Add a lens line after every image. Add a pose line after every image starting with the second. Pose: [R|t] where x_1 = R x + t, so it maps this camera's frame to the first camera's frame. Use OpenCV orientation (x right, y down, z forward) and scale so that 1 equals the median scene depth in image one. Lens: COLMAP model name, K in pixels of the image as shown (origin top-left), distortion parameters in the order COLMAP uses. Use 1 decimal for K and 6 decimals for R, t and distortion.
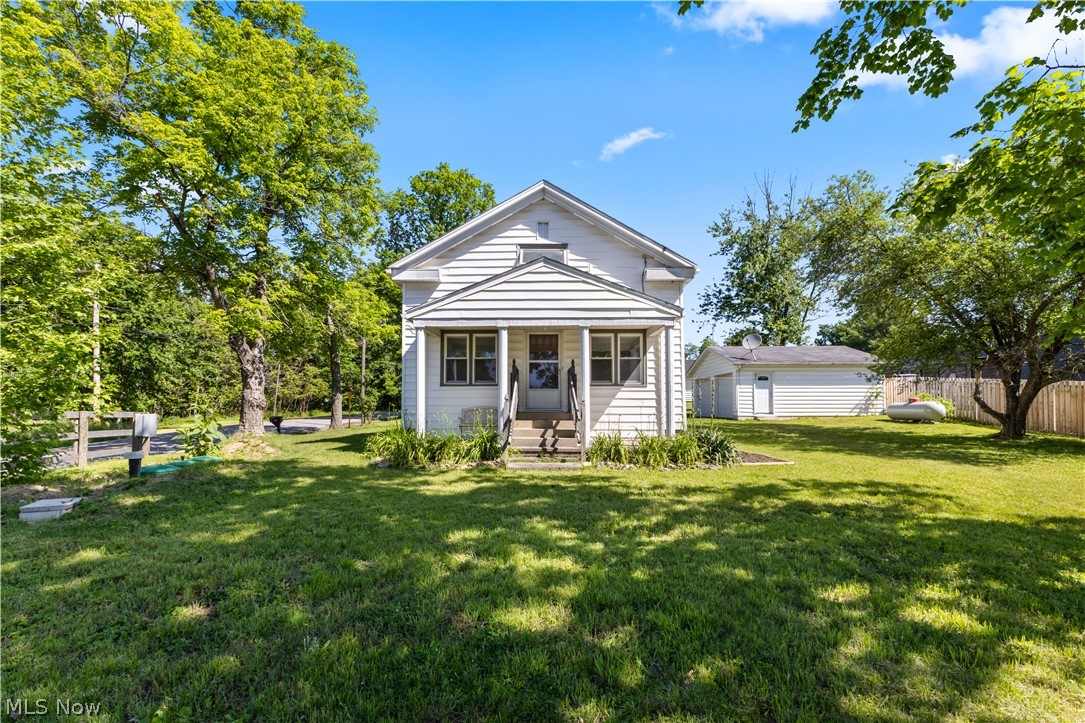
lens RADIAL K [[470.8, 0, 553.0], [0, 470.8, 395.1], [0, 0, 1]] dist [0.011335, -0.003916]
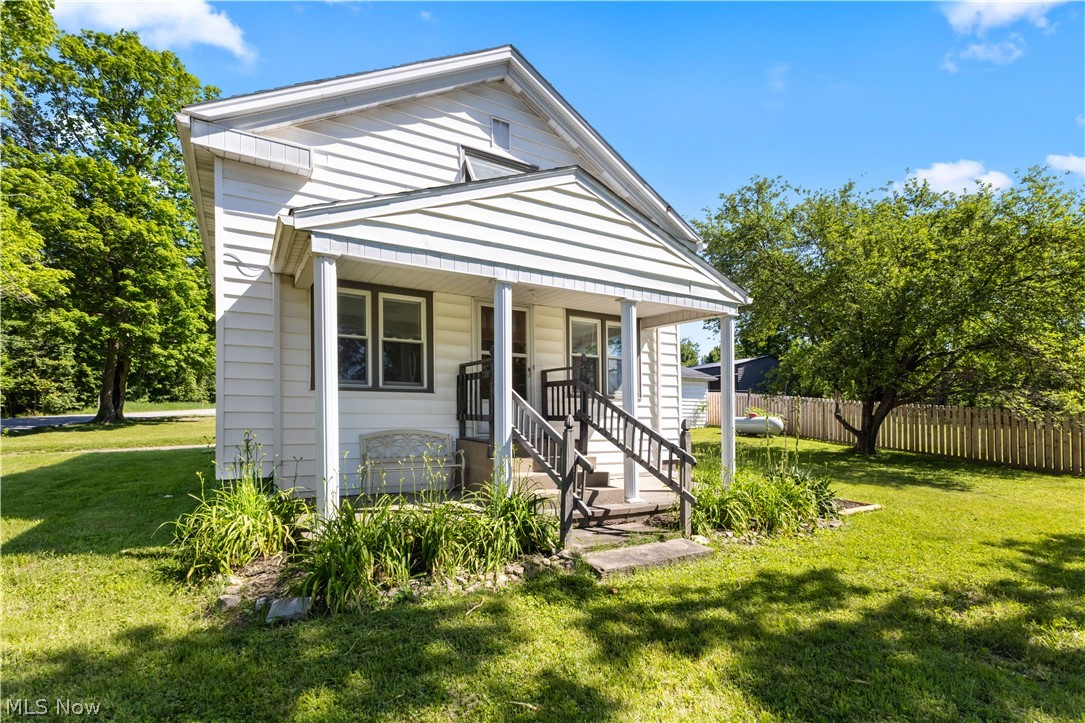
lens RADIAL K [[491.8, 0, 546.4], [0, 491.8, 411.7], [0, 0, 1]] dist [0.005480, -0.000406]
pose [[0.861480, 0.010630, 0.507681, -0.227228], [-0.023965, 0.999518, 0.019738, -0.009513], [-0.507226, -0.029170, 0.861319, 0.339348]]
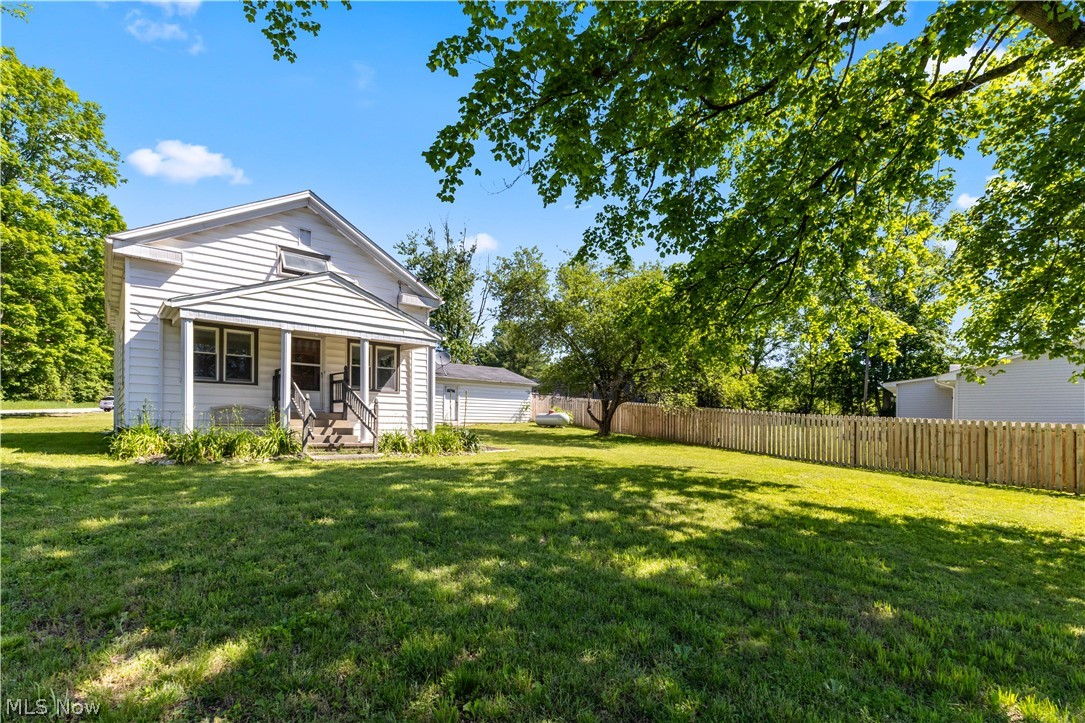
lens RADIAL K [[495.0, 0, 544.4], [0, 495.0, 416.4], [0, 0, 1]] dist [0.001322, -0.002255]
pose [[0.764627, 0.018562, 0.644206, -0.250060], [-0.033774, 0.999366, 0.011291, 0.010663], [-0.643588, -0.030390, 0.764769, -0.145766]]
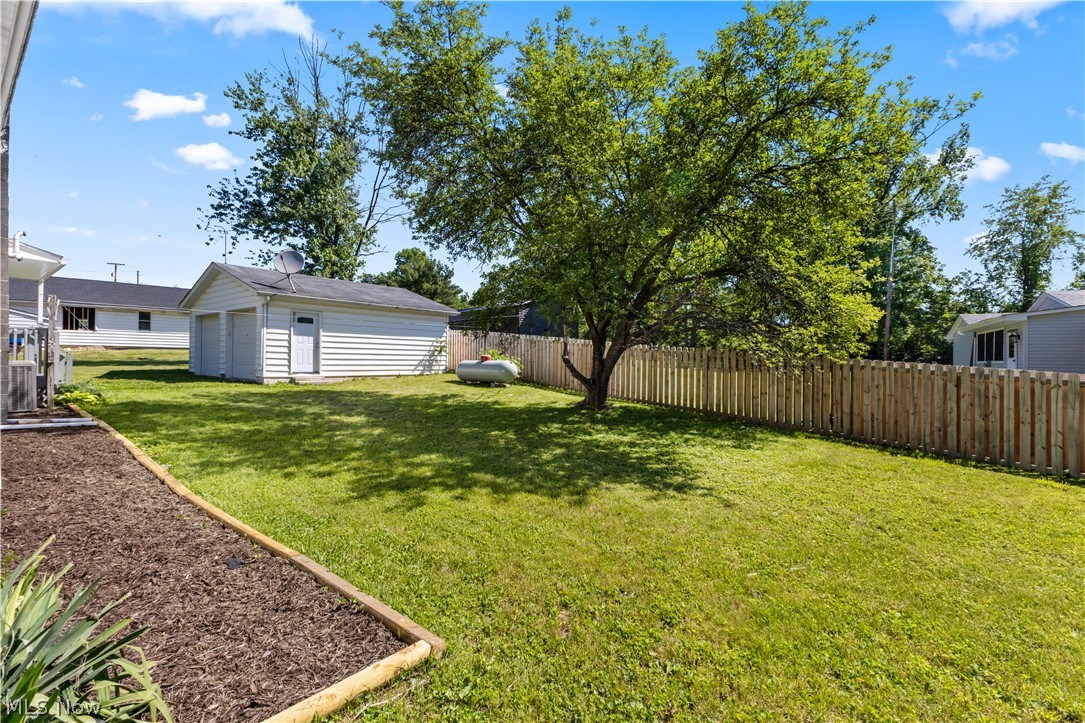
lens RADIAL K [[470.8, 0, 527.0], [0, 470.8, 365.2], [0, 0, 1]] dist [0.011335, -0.003916]
pose [[0.651943, 0.000824, 0.758267, 0.207995], [-0.037666, 0.998800, 0.031300, -0.006809], [-0.757332, -0.048967, 0.651192, 0.472274]]
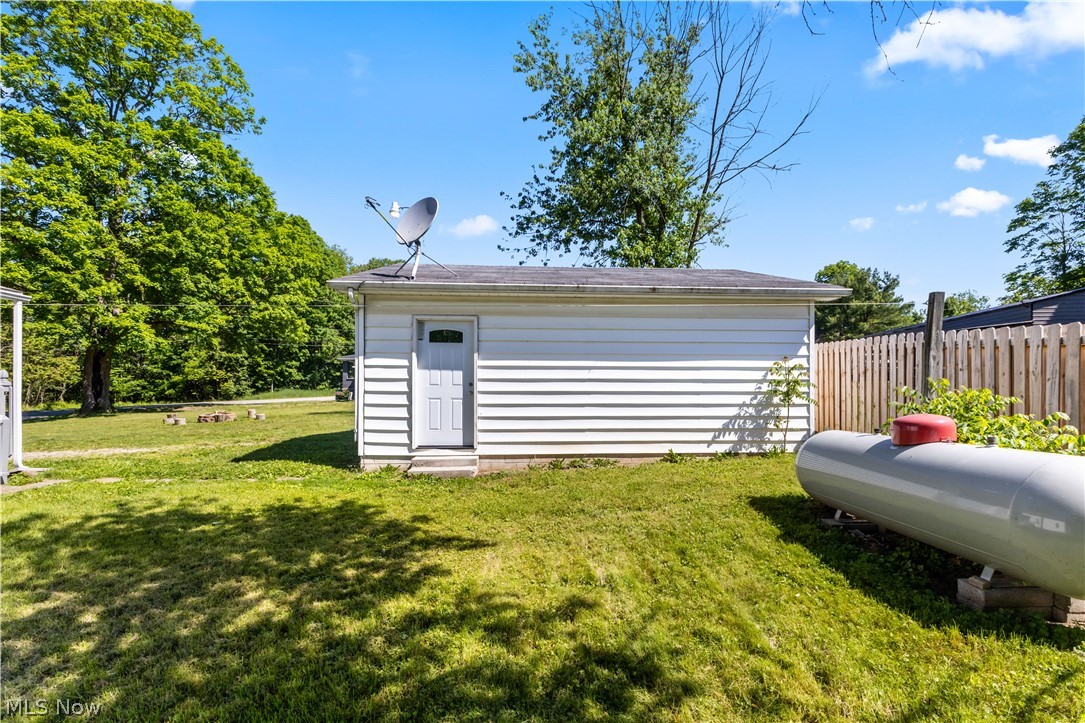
lens RADIAL K [[470.8, 0, 559.5], [0, 470.8, 397.6], [0, 0, 1]] dist [0.011335, -0.003916]
pose [[0.997367, 0.002299, 0.072478, 0.713794], [-0.004847, 0.999376, 0.034998, -0.008262], [-0.072352, -0.035257, 0.996756, 0.973998]]
